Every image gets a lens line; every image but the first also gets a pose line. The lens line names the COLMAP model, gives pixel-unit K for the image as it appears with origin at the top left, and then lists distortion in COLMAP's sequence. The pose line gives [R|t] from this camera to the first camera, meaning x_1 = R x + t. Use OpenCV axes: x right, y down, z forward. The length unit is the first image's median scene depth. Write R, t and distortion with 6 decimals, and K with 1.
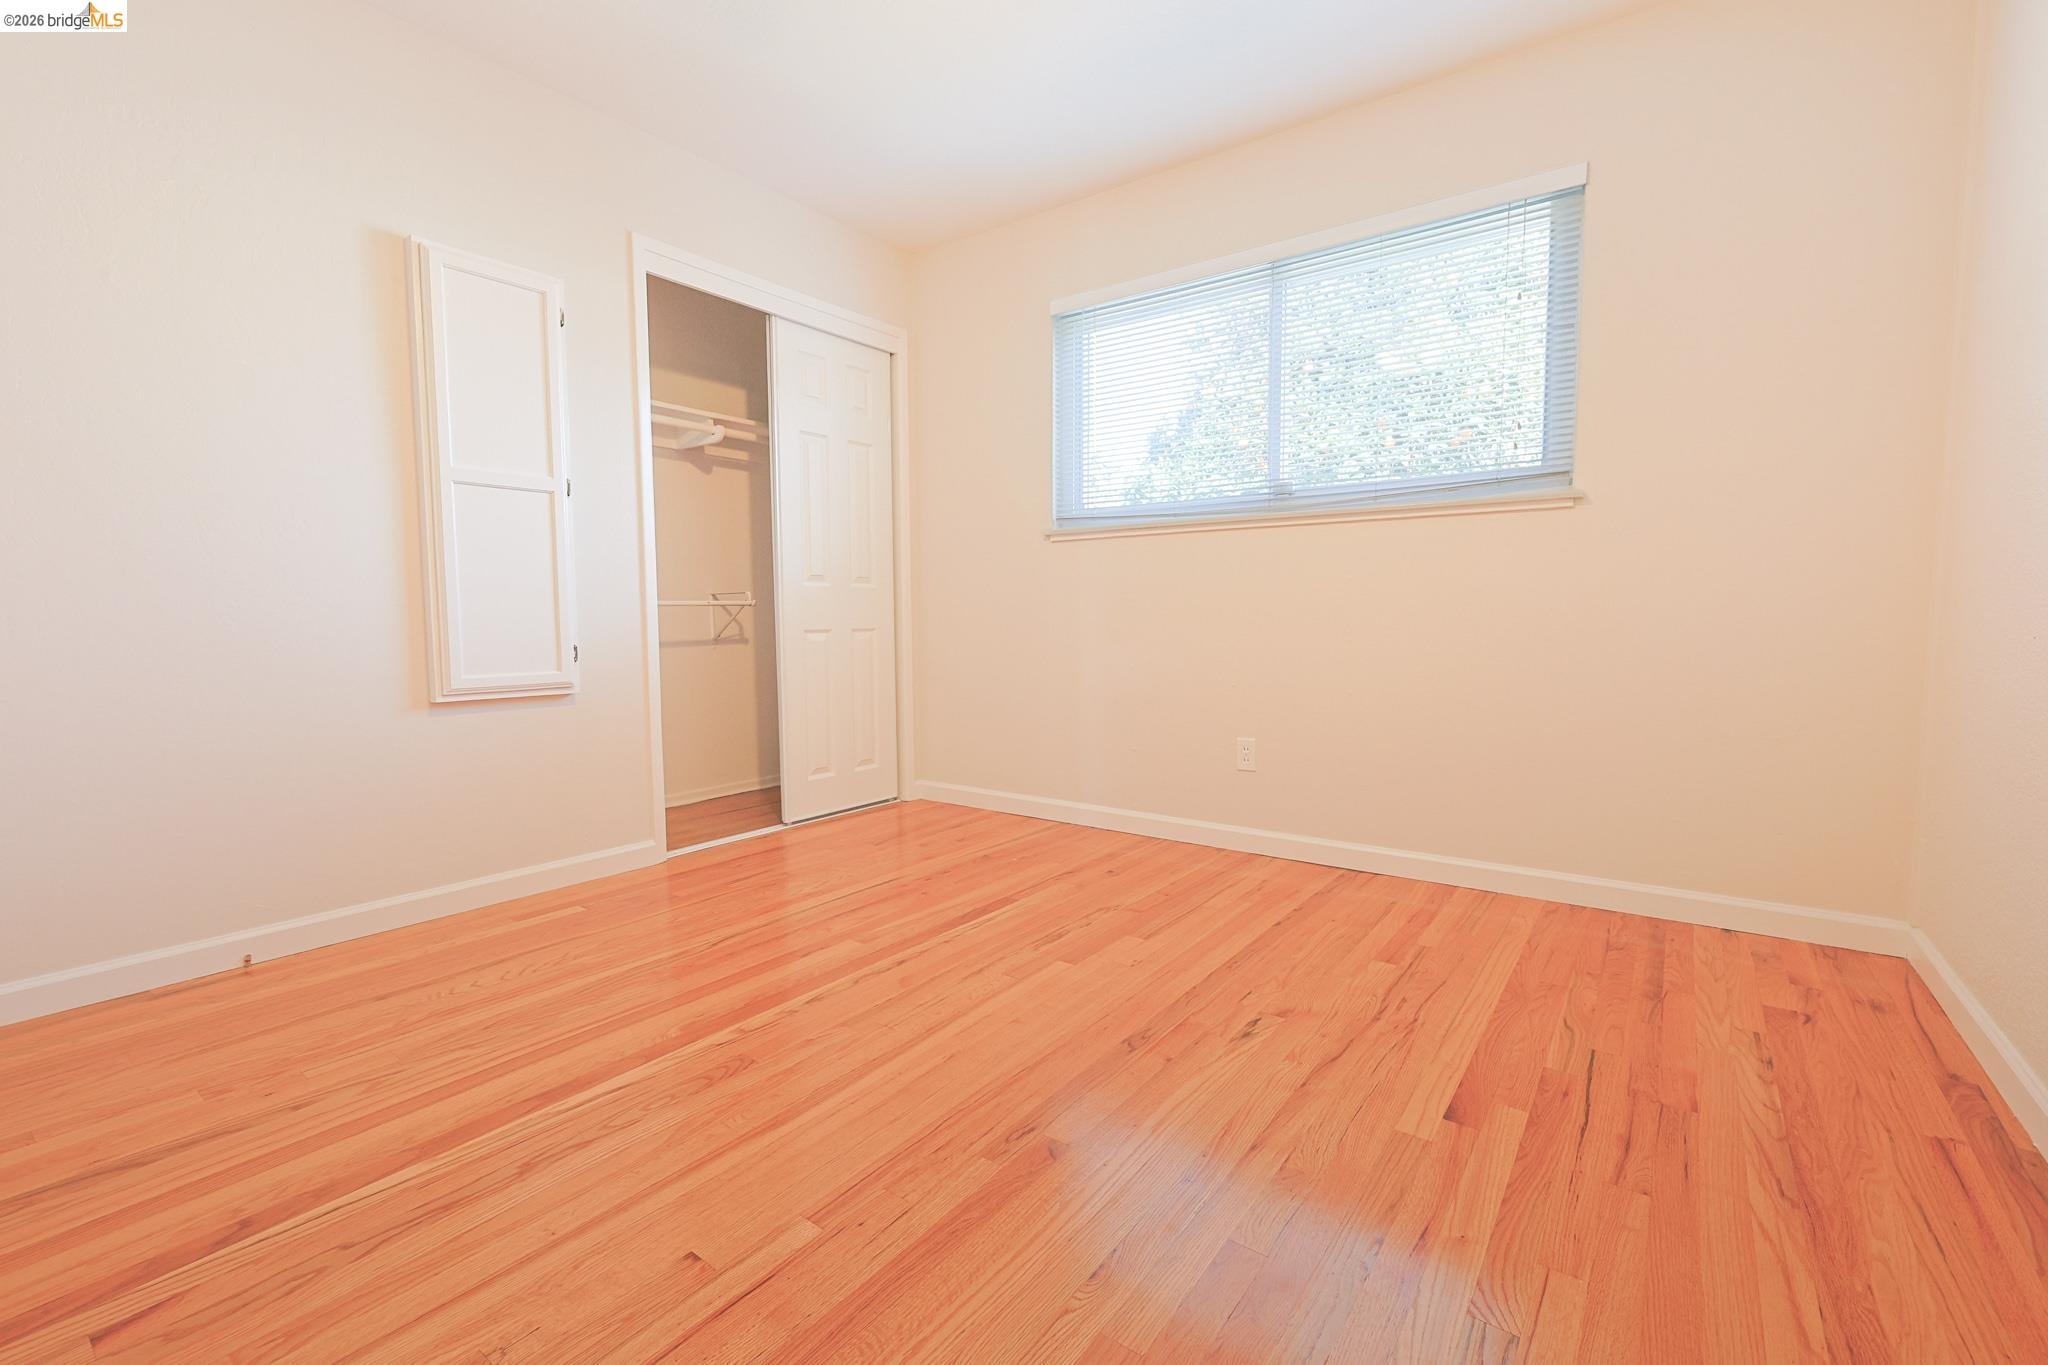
lens RADIAL K [[850.5, 0, 1060.8], [0, 850.5, 686.4], [0, 0, 1]] dist [0.002733, 0.000145]
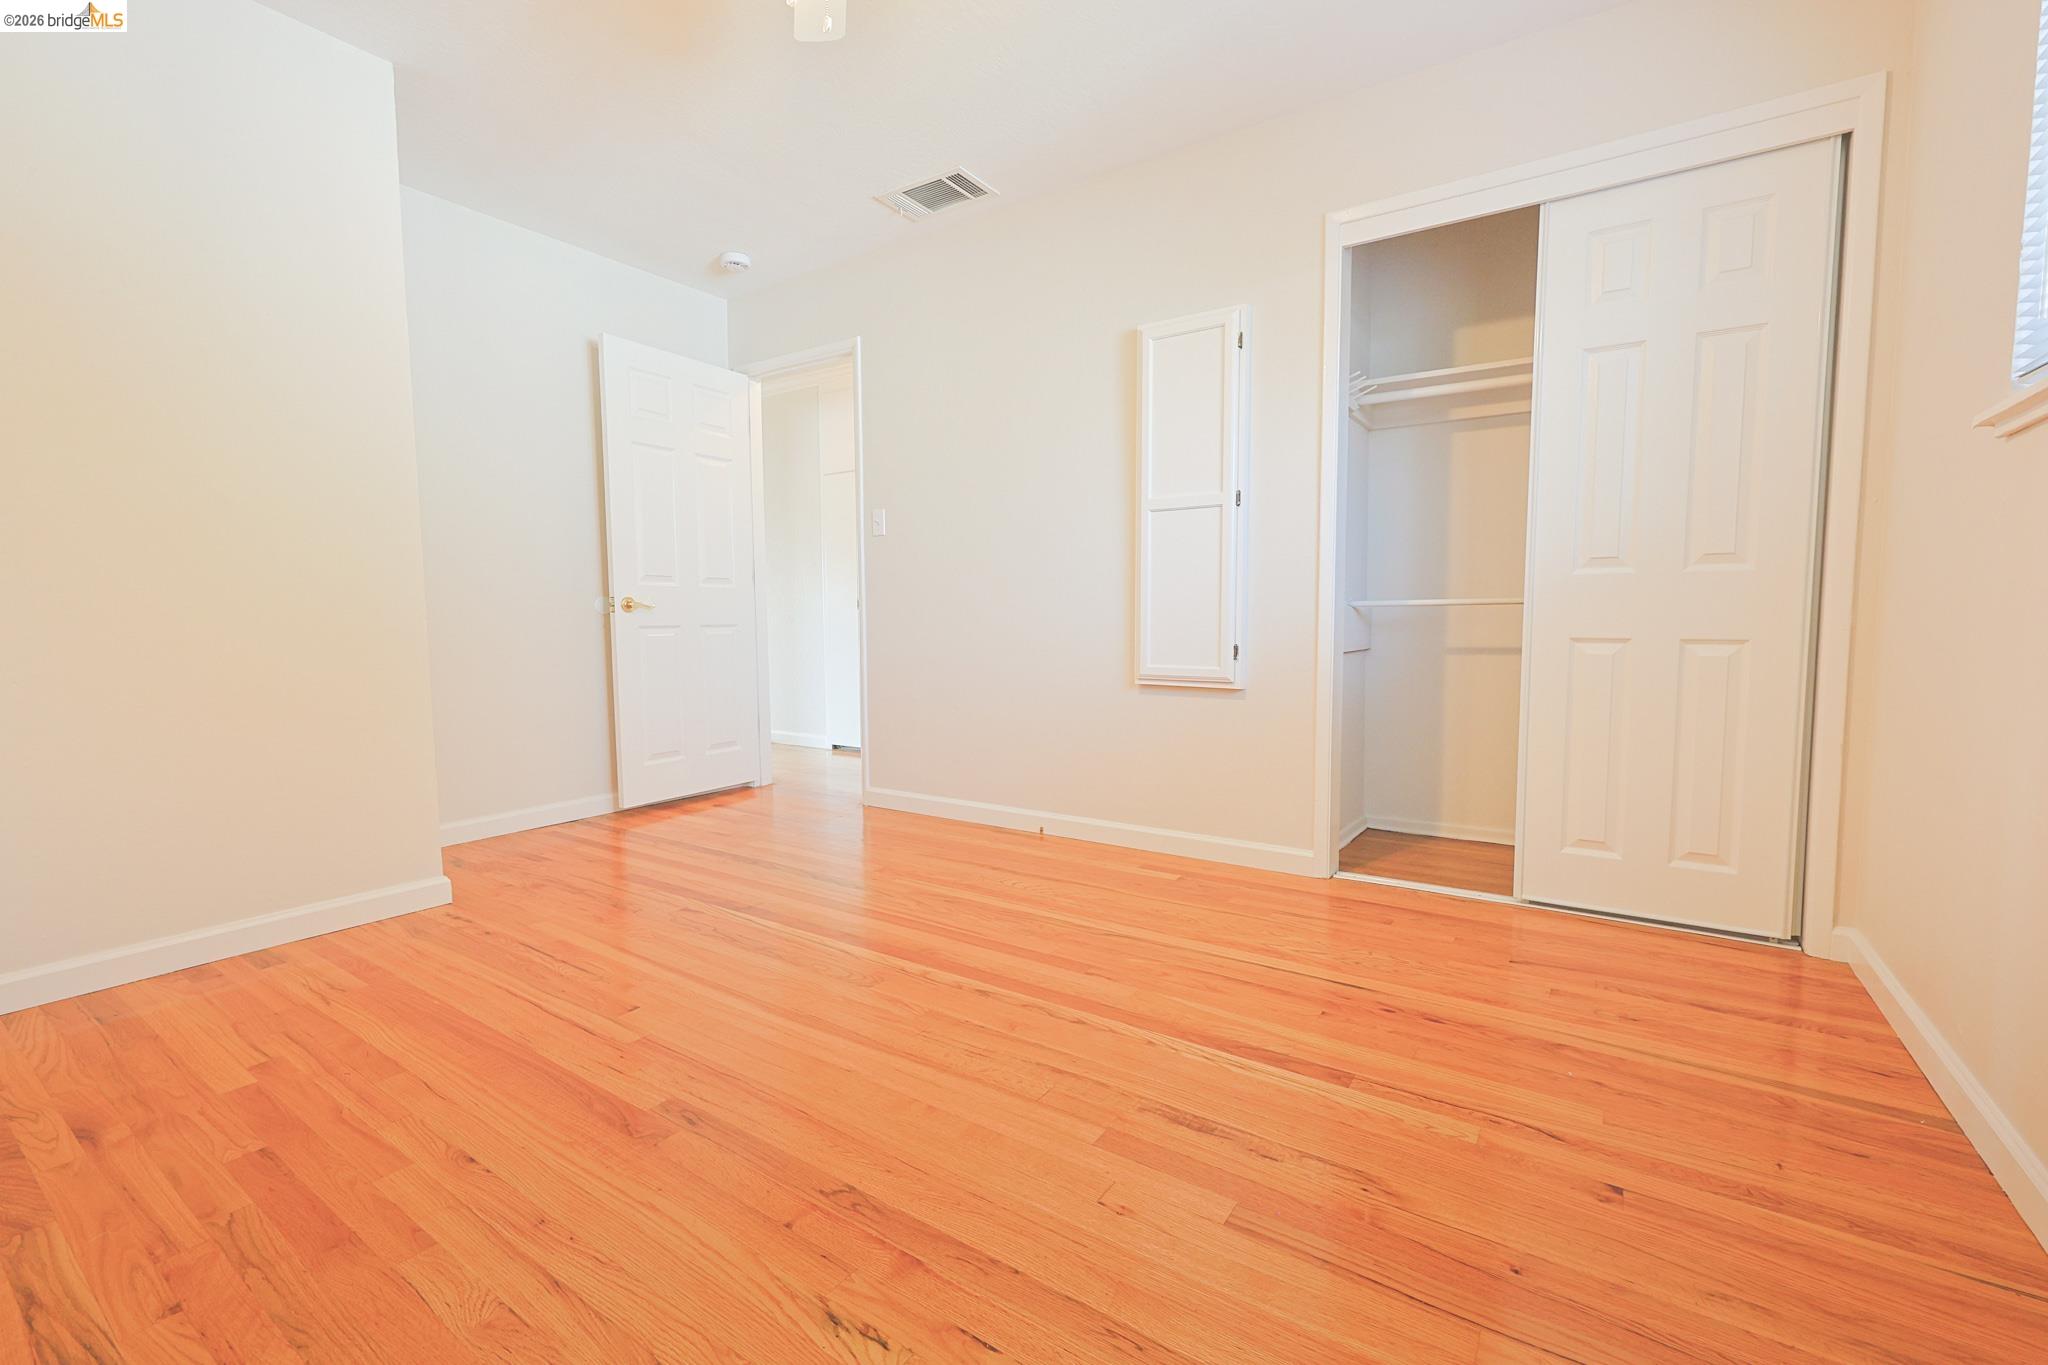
lens RADIAL K [[864.3, 0, 1025.2], [0, 864.3, 695.8], [0, 0, 1]] dist [-0.001792, -0.000105]
pose [[0.039423, 0.097036, -0.994500, 0.509387], [-0.081704, 0.992254, 0.093578, -0.064045], [0.995877, 0.077566, 0.047046, 0.688988]]
